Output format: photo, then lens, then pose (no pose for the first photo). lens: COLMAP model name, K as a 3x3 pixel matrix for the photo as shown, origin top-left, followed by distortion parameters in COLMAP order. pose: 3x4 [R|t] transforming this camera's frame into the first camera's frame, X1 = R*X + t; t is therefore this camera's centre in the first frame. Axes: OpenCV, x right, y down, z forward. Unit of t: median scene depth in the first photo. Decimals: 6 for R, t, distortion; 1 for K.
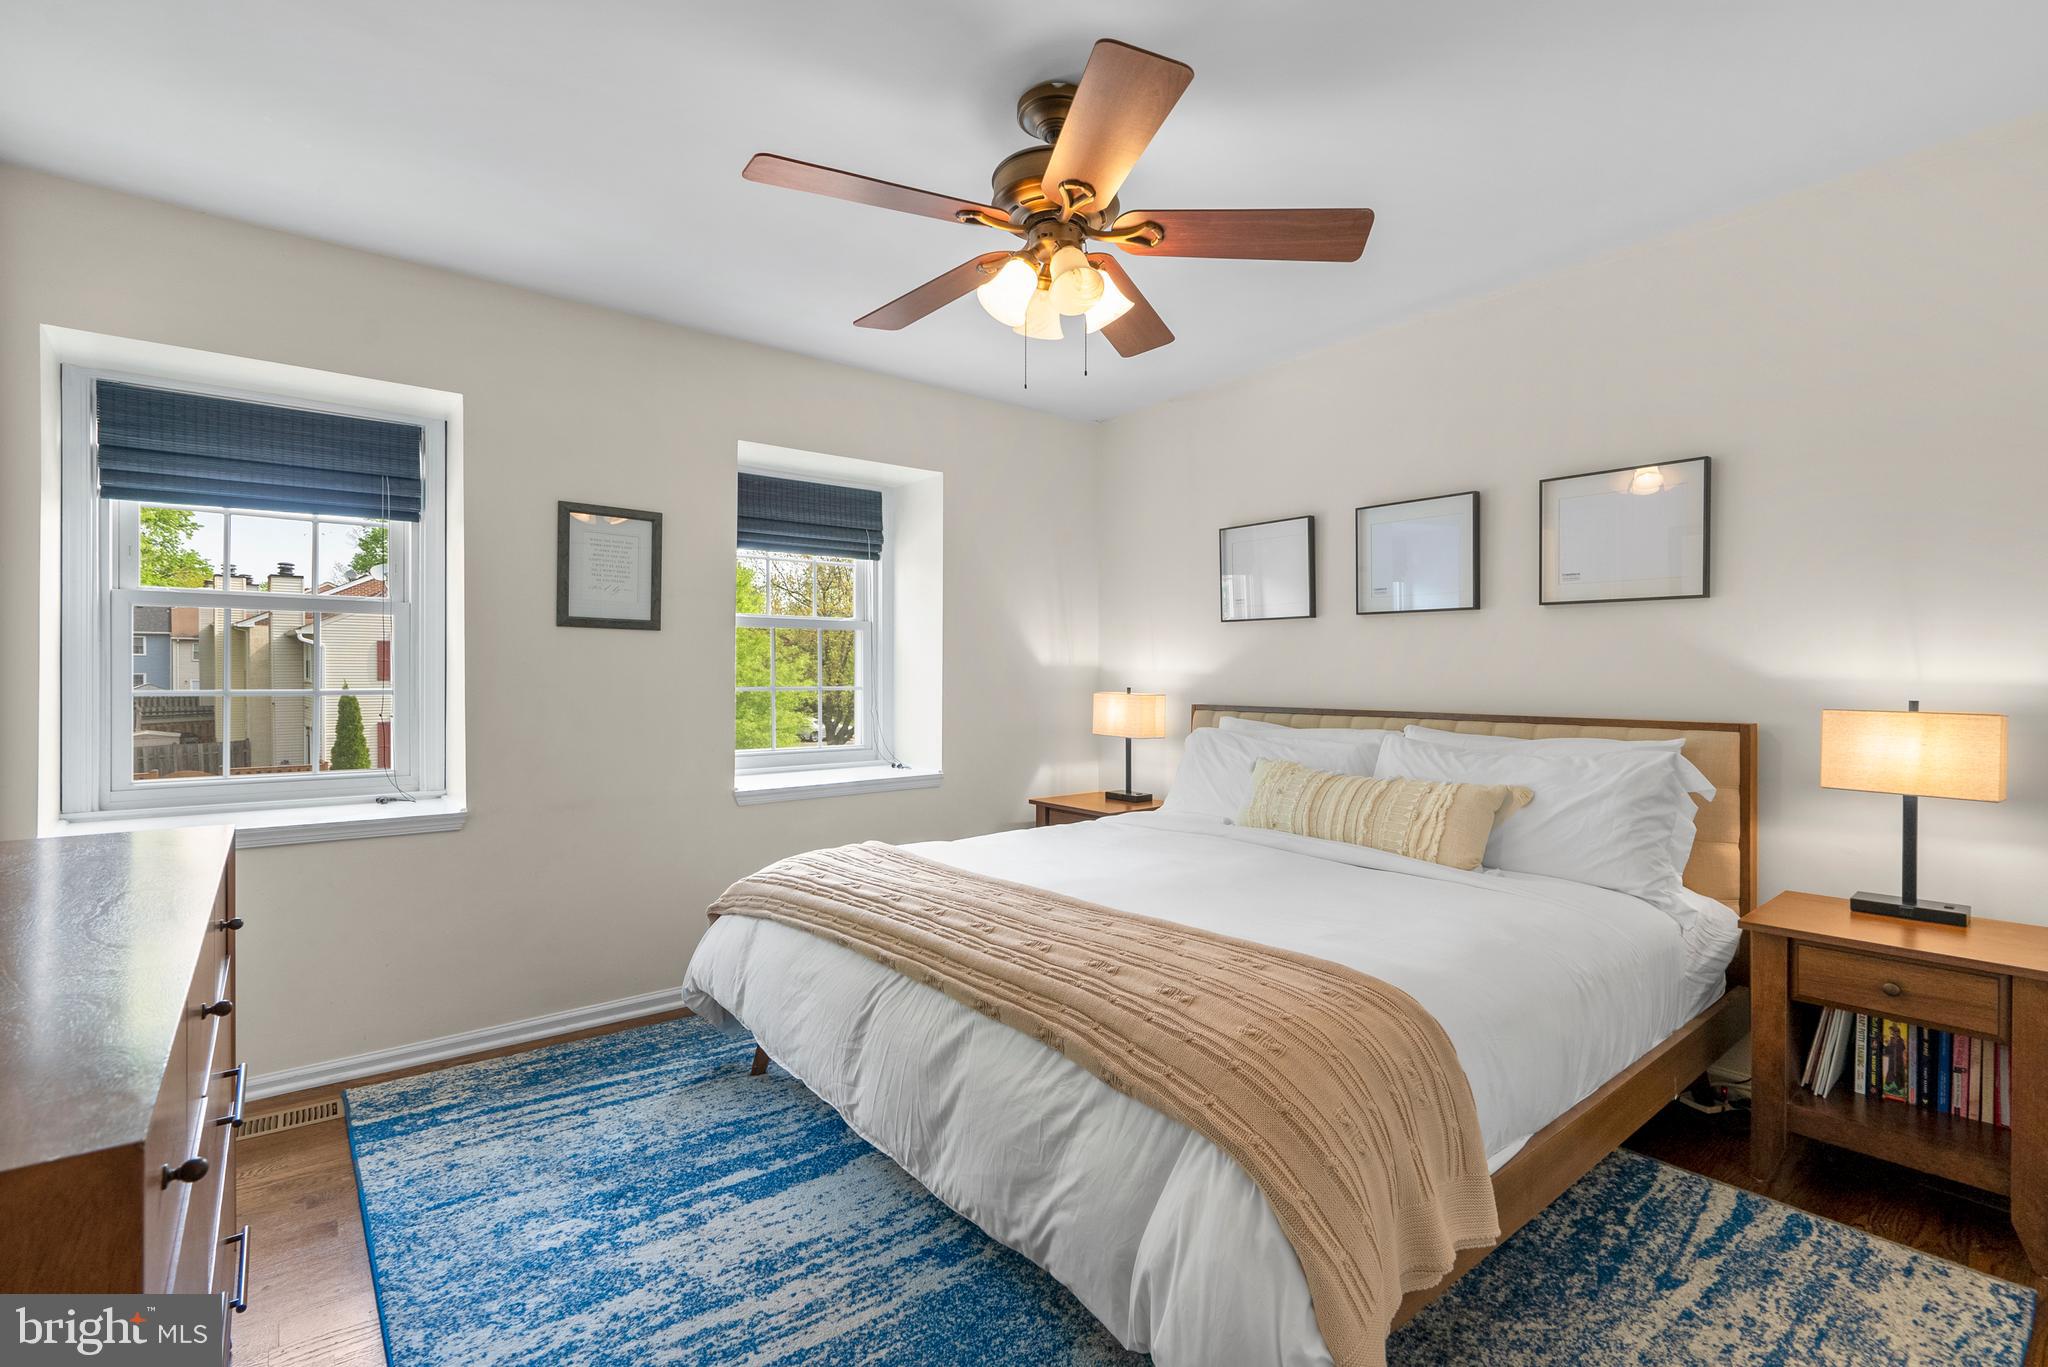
lens RADIAL K [[940.5, 0, 1014.9], [0, 940.5, 679.1], [0, 0, 1]] dist [-0.003598, 0.002204]
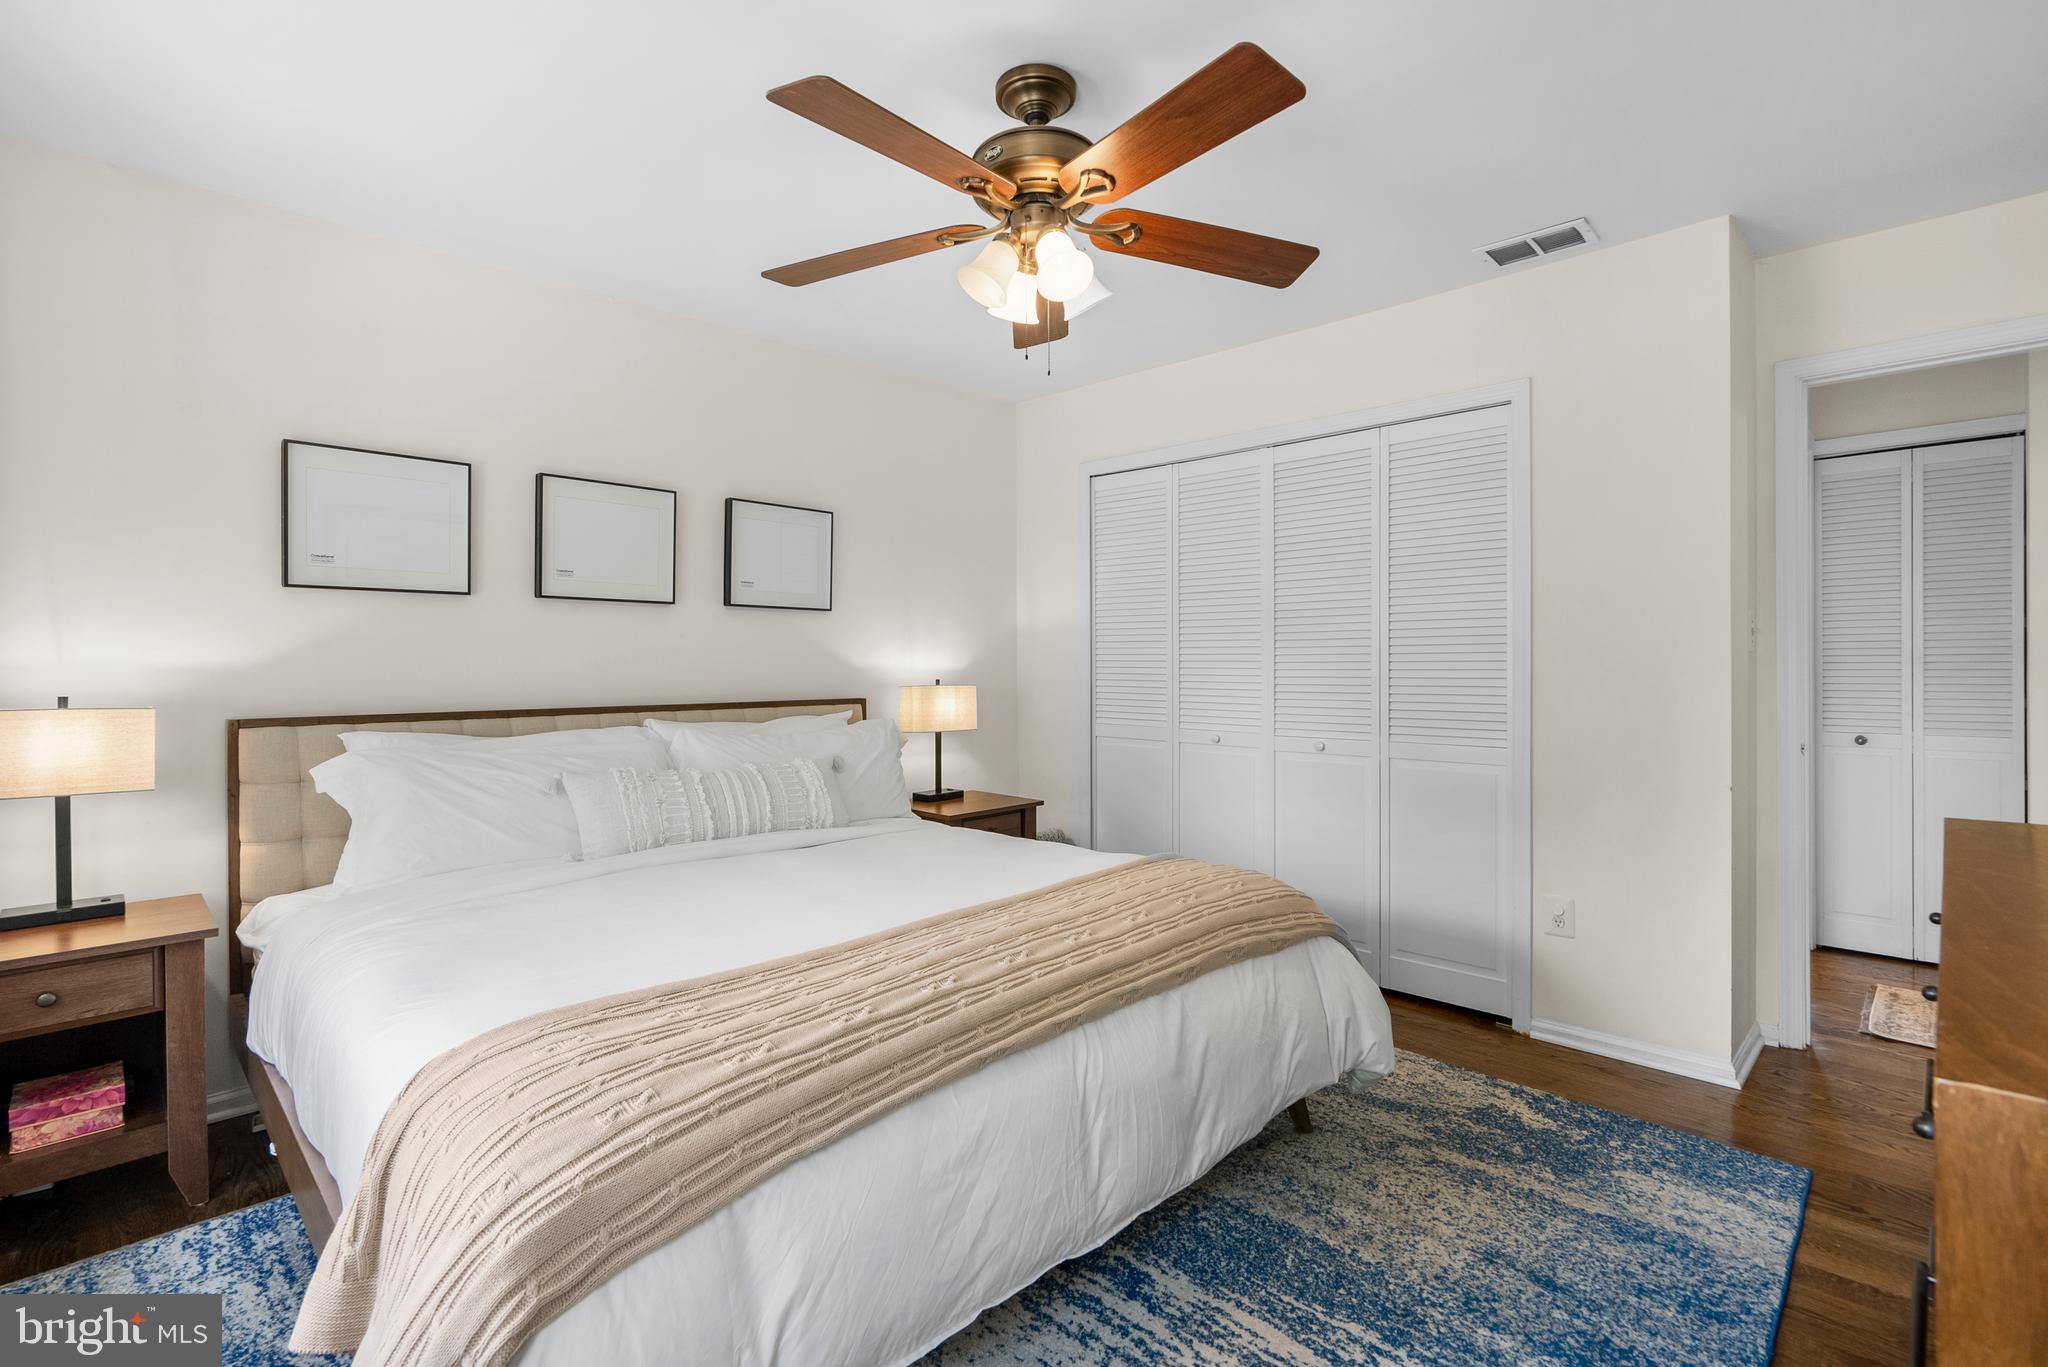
lens RADIAL K [[940.5, 0, 1016.6], [0, 940.5, 671.0], [0, 0, 1]] dist [-0.003598, 0.002204]
pose [[-0.135312, -0.009752, 0.990755, -0.880244], [0.012561, 0.999854, 0.011557, -0.011853], [-0.990723, 0.014009, -0.135170, 1.097914]]
